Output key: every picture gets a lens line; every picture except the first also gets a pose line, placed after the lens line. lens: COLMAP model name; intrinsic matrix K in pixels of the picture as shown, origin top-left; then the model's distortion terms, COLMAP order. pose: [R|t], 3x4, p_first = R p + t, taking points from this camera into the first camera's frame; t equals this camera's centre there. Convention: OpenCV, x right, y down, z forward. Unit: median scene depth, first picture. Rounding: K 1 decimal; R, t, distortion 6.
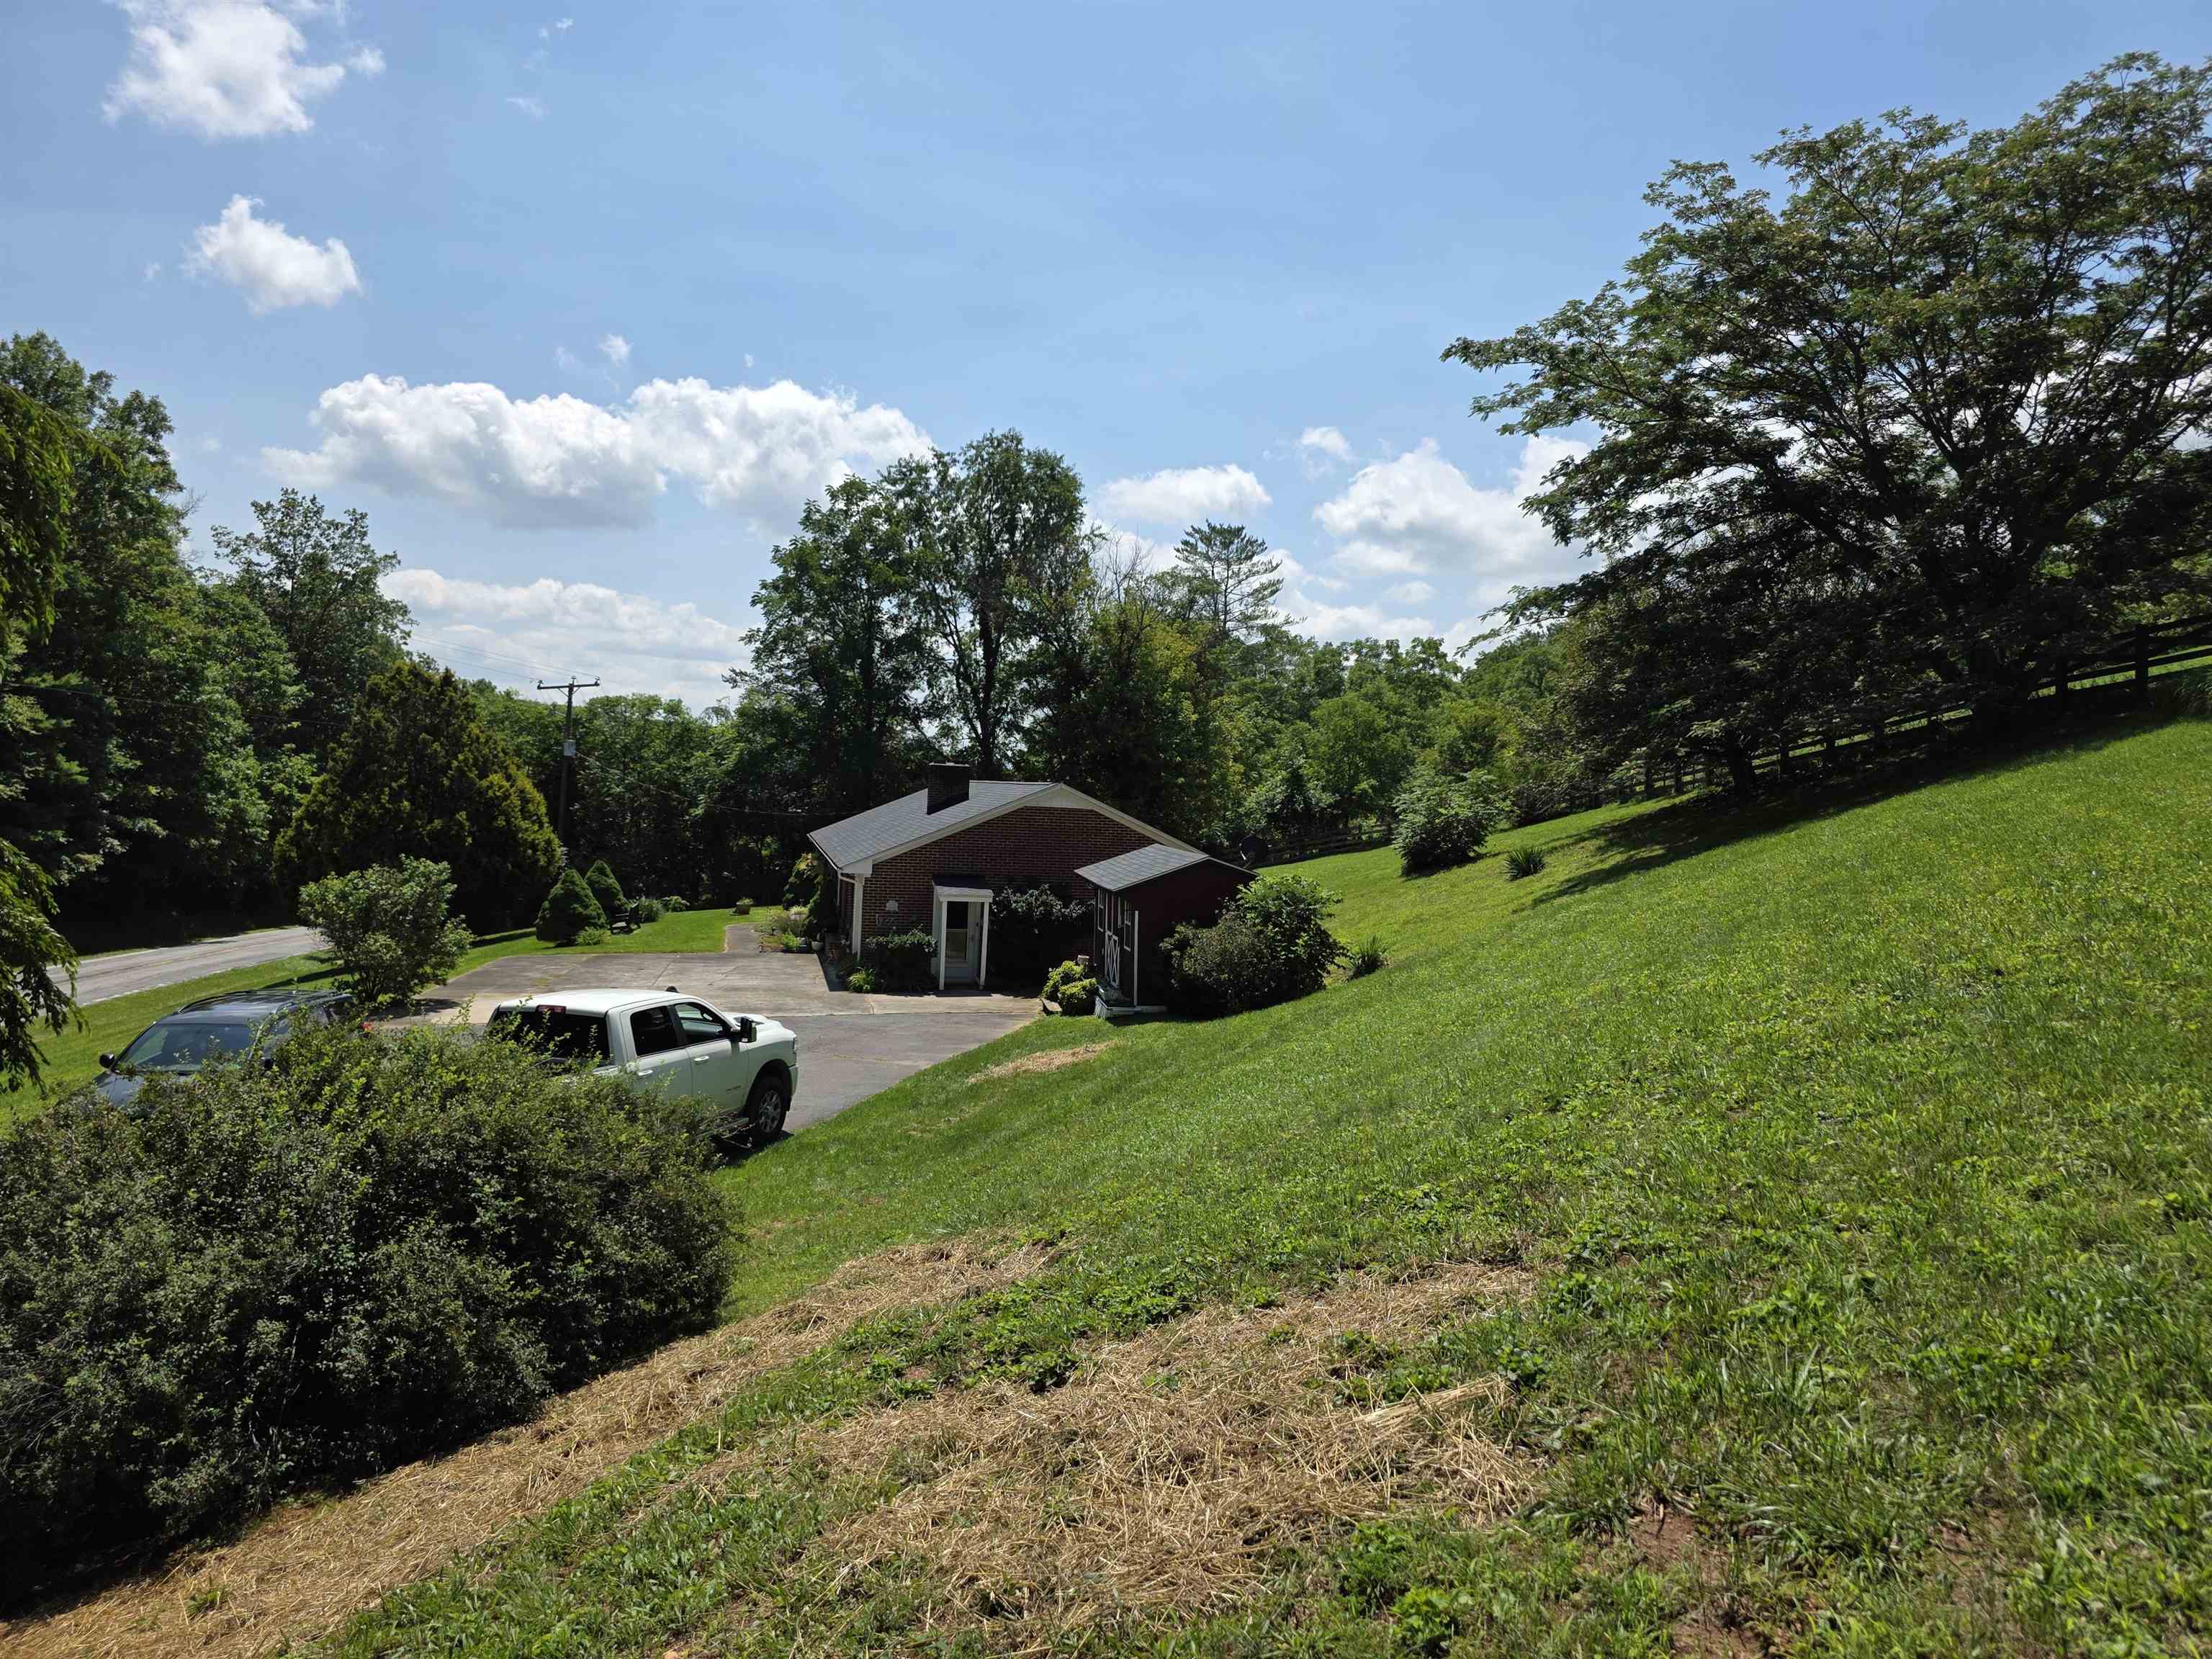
lens RADIAL K [[1485.8, 0, 1155.7], [0, 1485.8, 823.9], [0, 0, 1]] dist [0.039612, -0.048322]
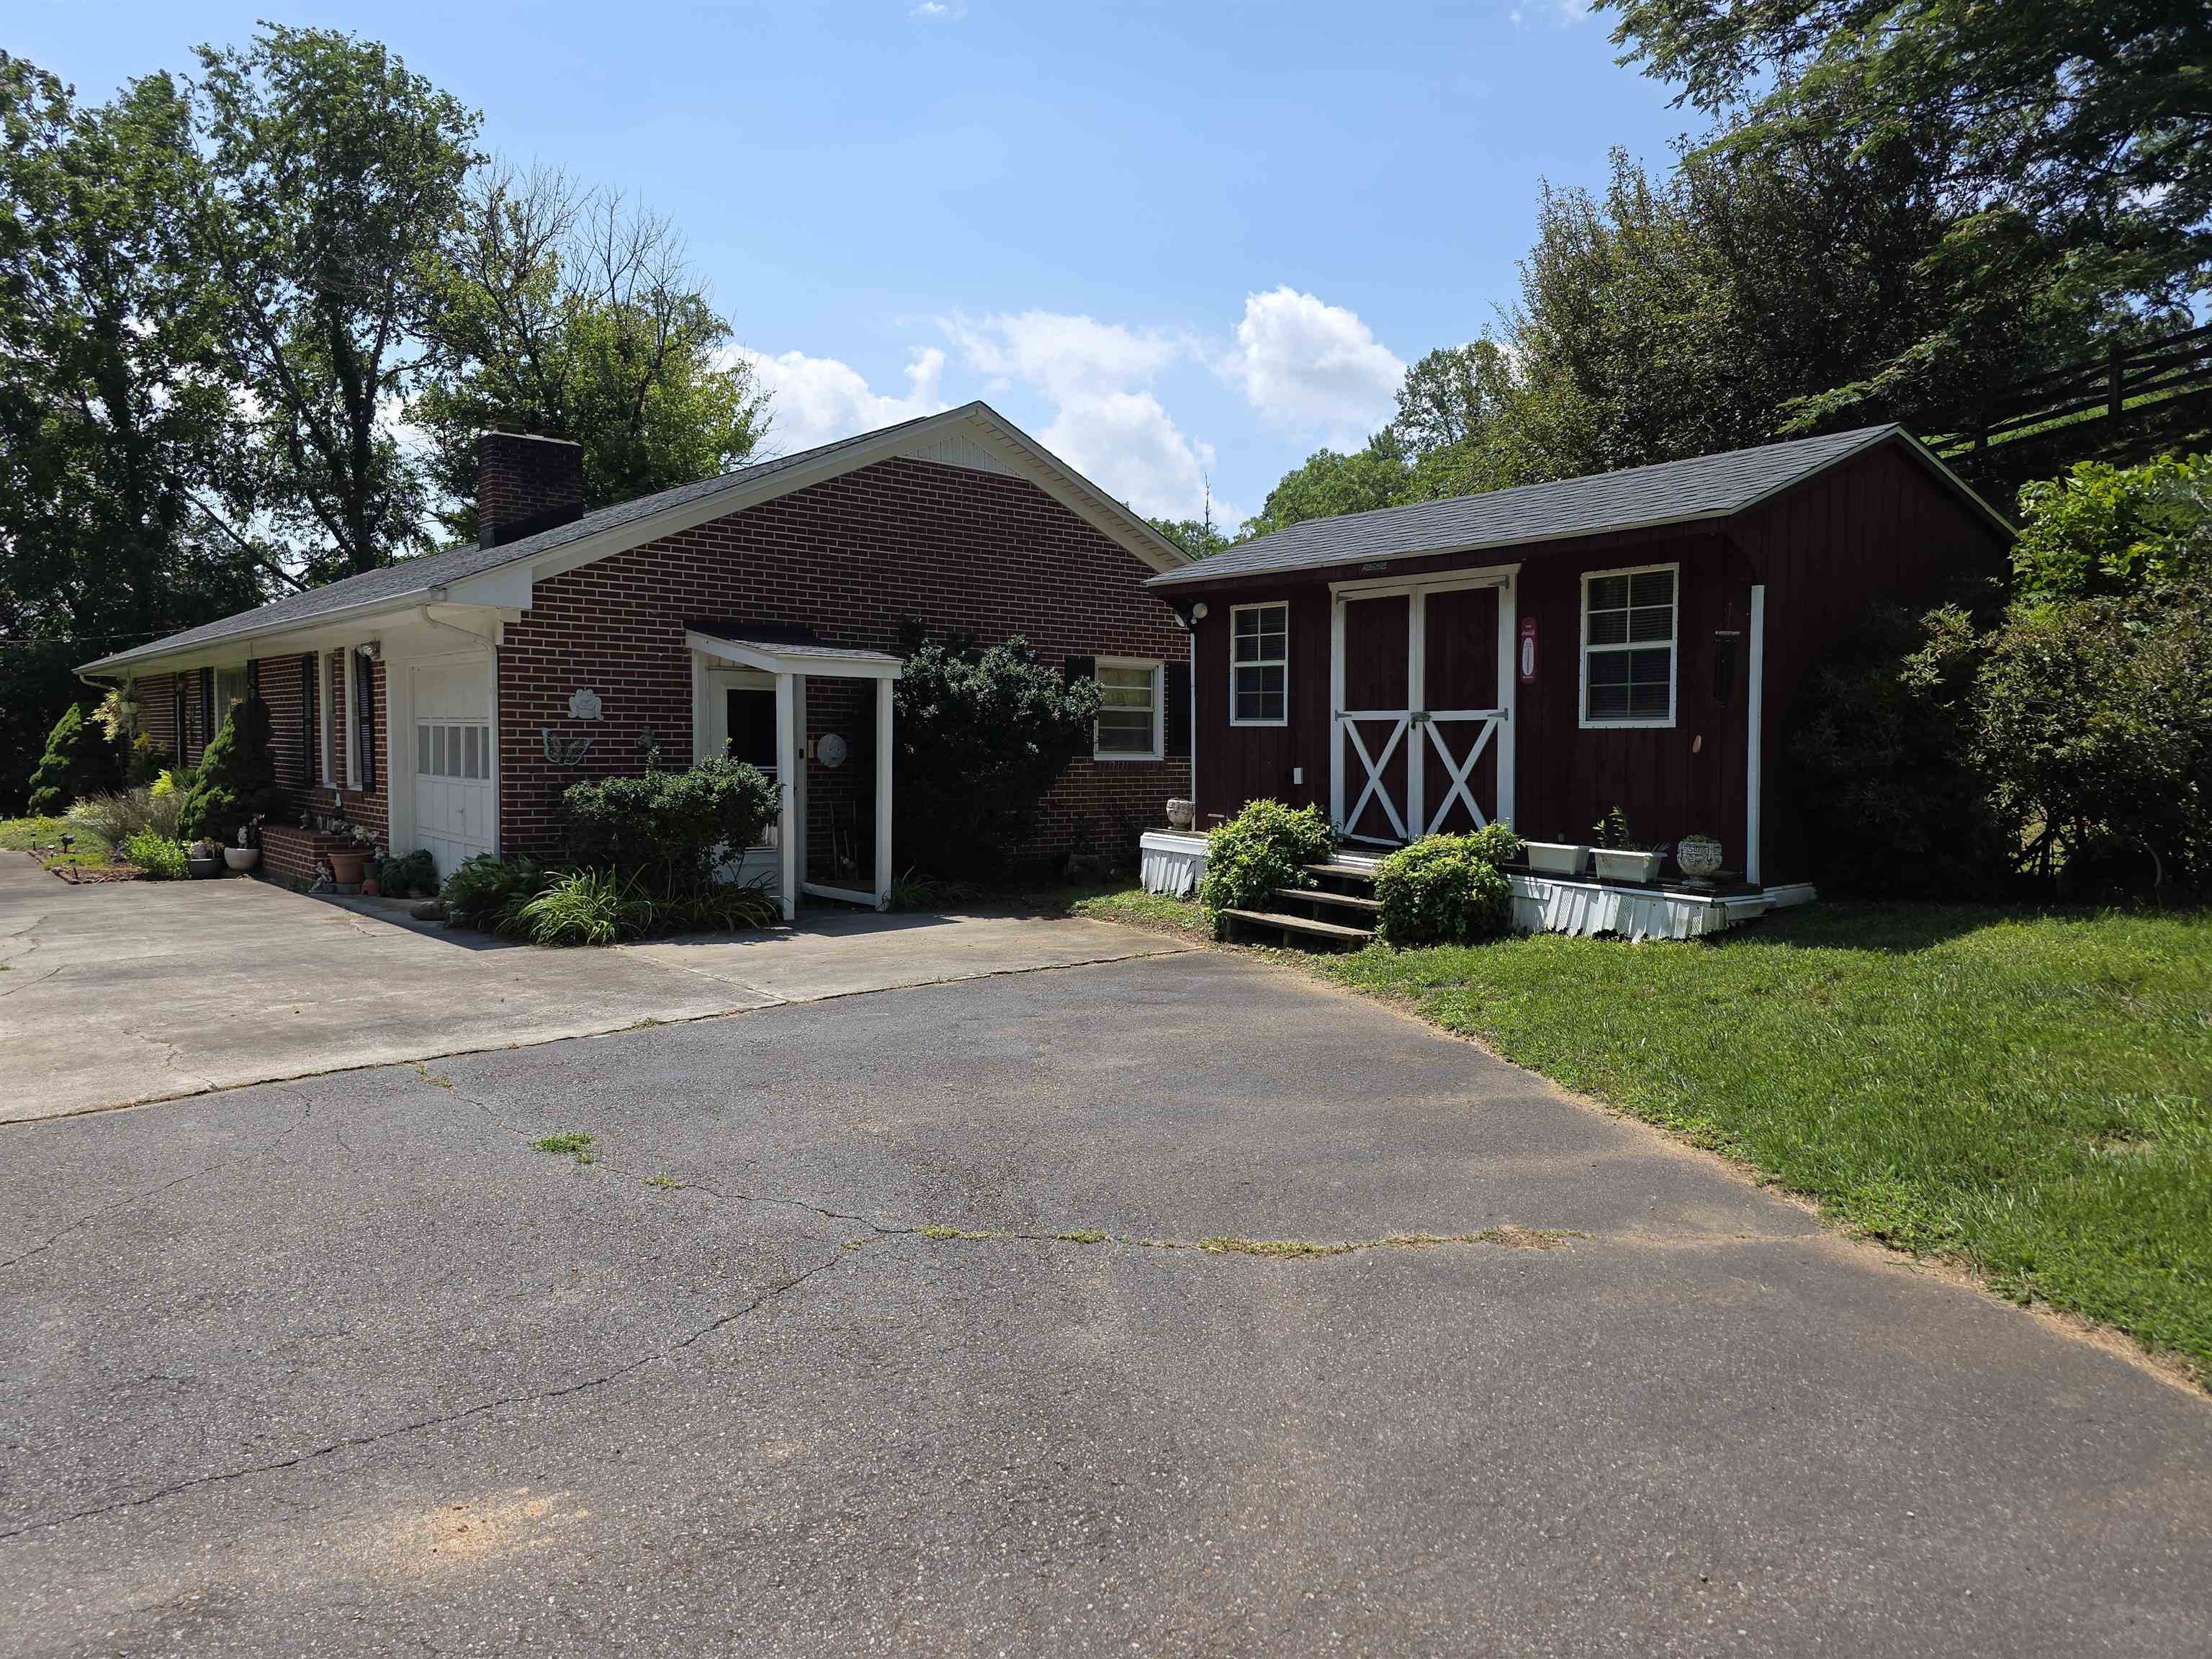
lens RADIAL K [[1507.2, 0, 1106.0], [0, 1507.2, 829.5], [0, 0, 1]] dist [0.101479, -0.123864]
pose [[0.908535, -0.058190, 0.413738, -0.232012], [0.037786, 0.997640, 0.057336, 0.073386], [-0.416097, -0.036458, 0.908589, 0.656878]]
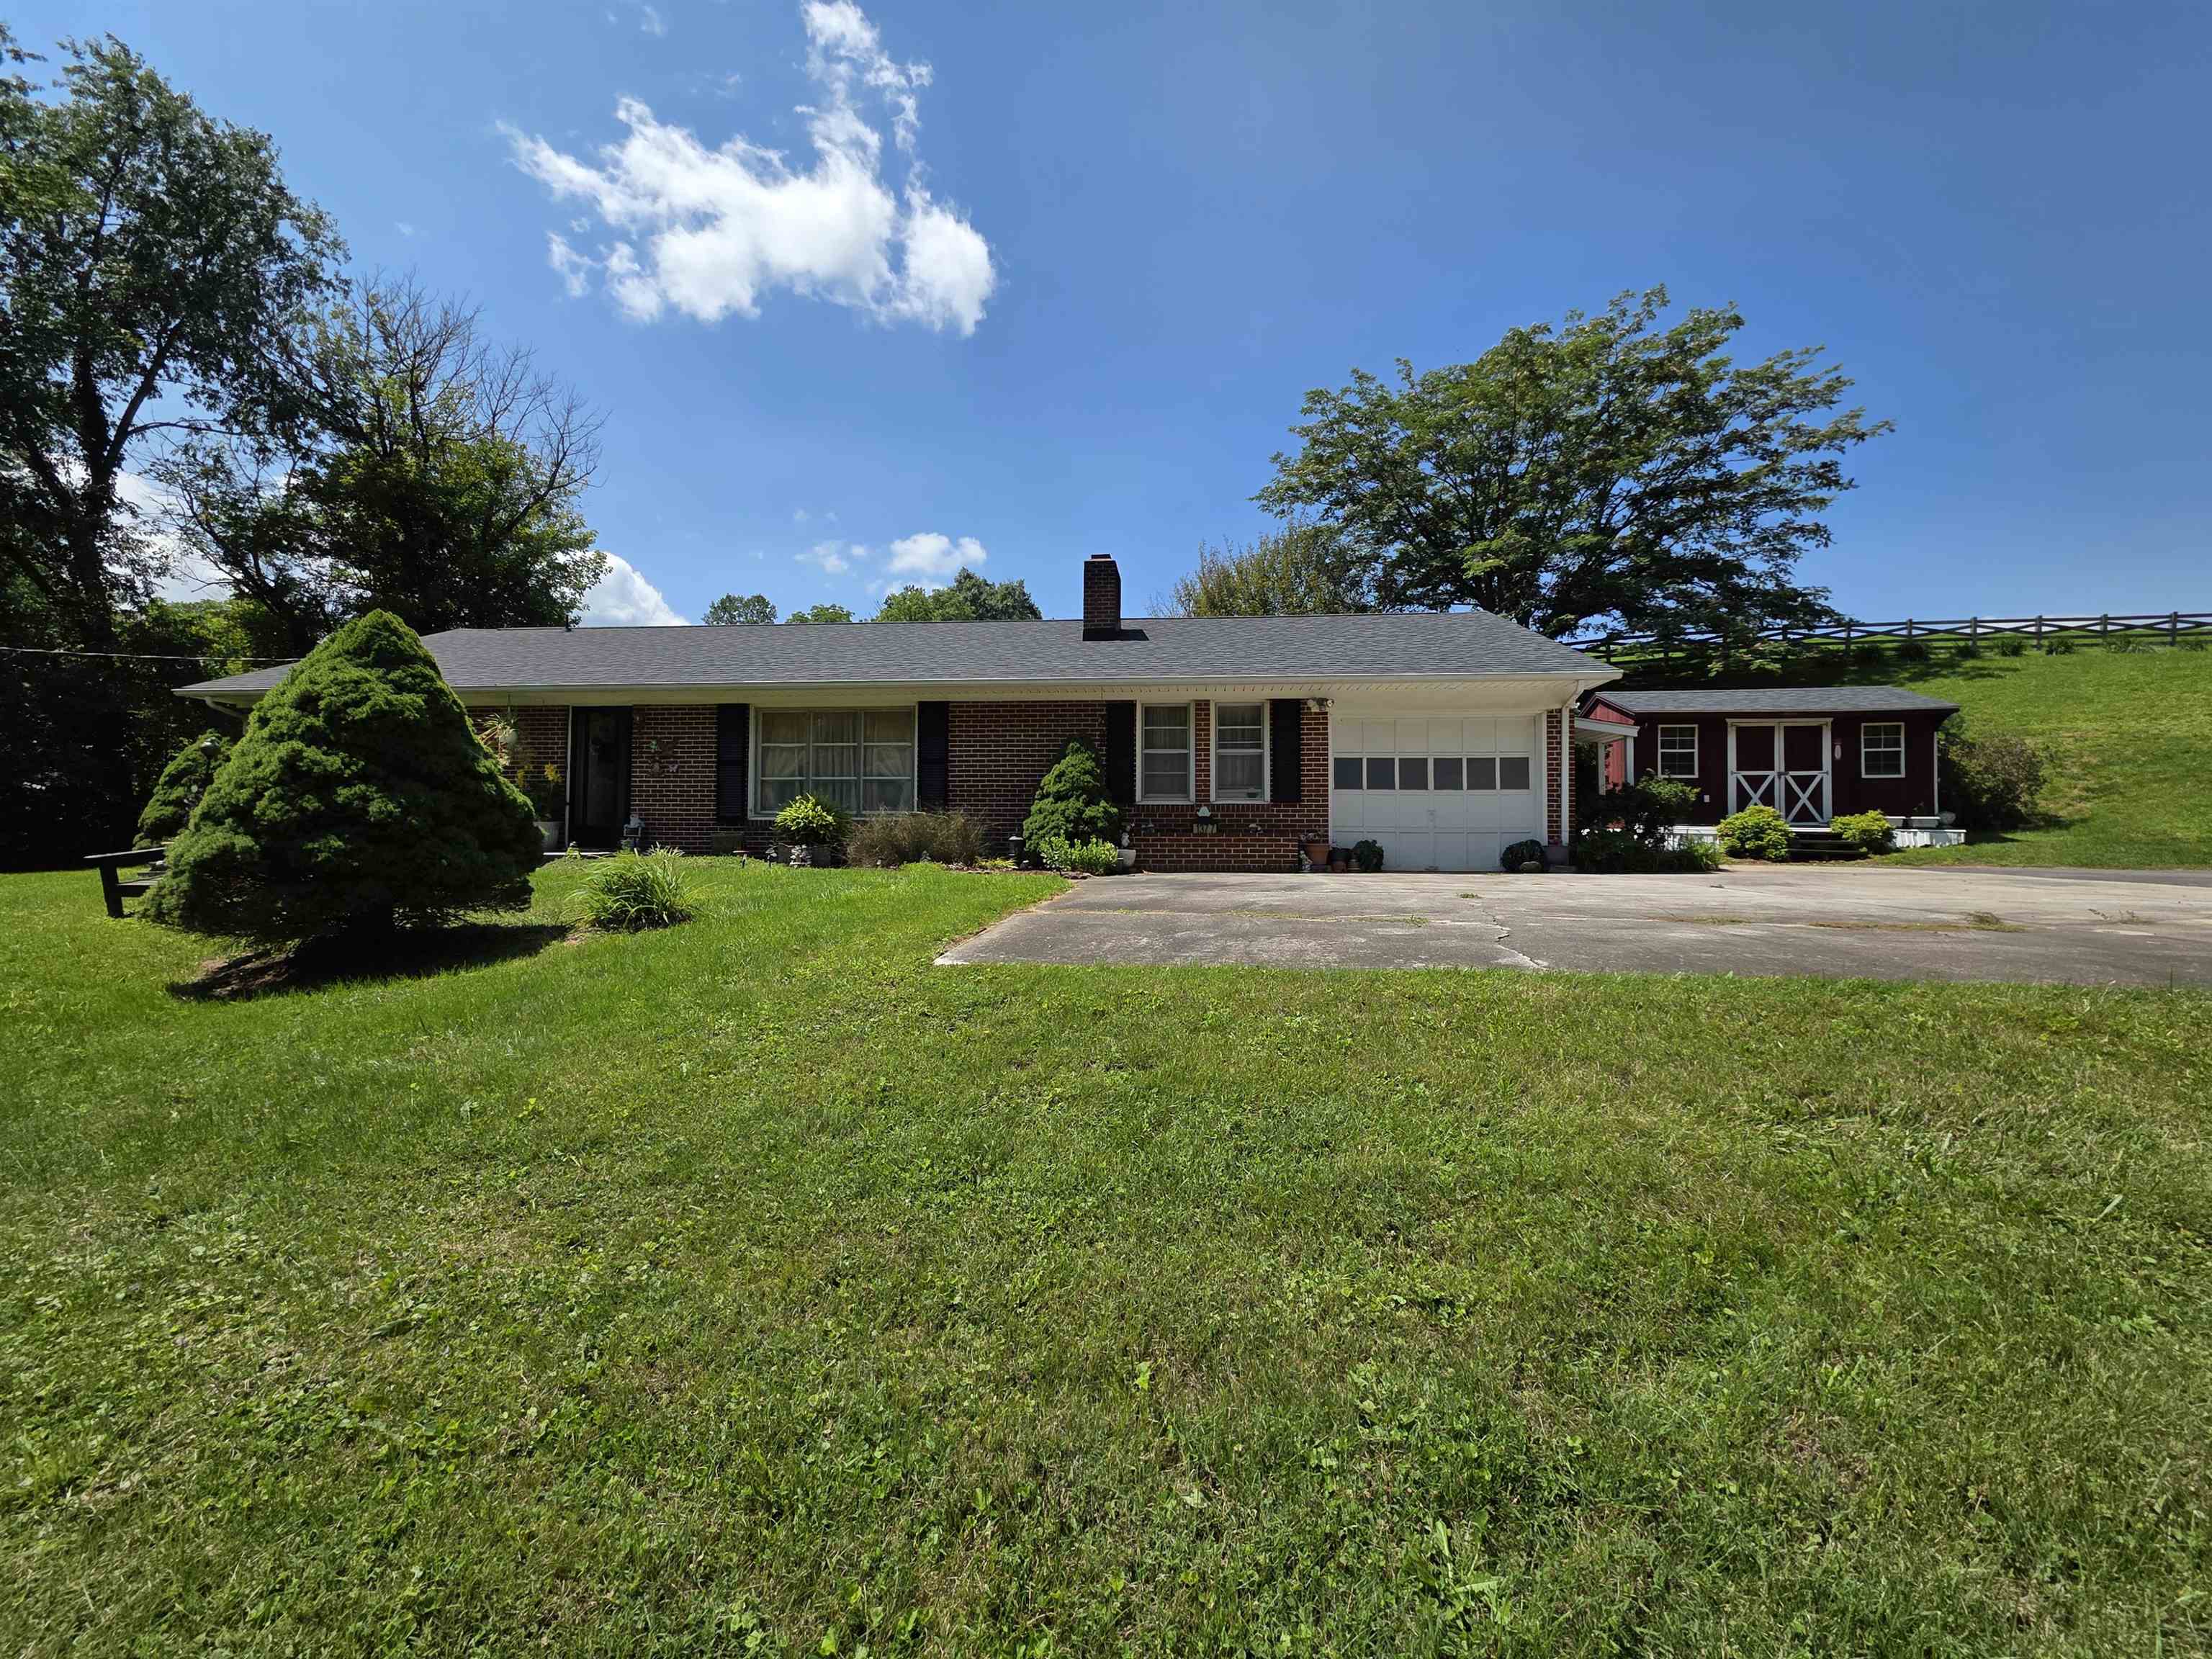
lens RADIAL K [[865.3, 0, 1106.0], [0, 865.3, 829.5], [0, 0, 1]] dist [-0.001975, -0.000130]
pose [[0.348925, -0.023512, 0.936855, -0.621697], [0.027995, 0.999501, 0.014658, 0.084138], [-0.936732, 0.021112, 0.349409, 1.122878]]
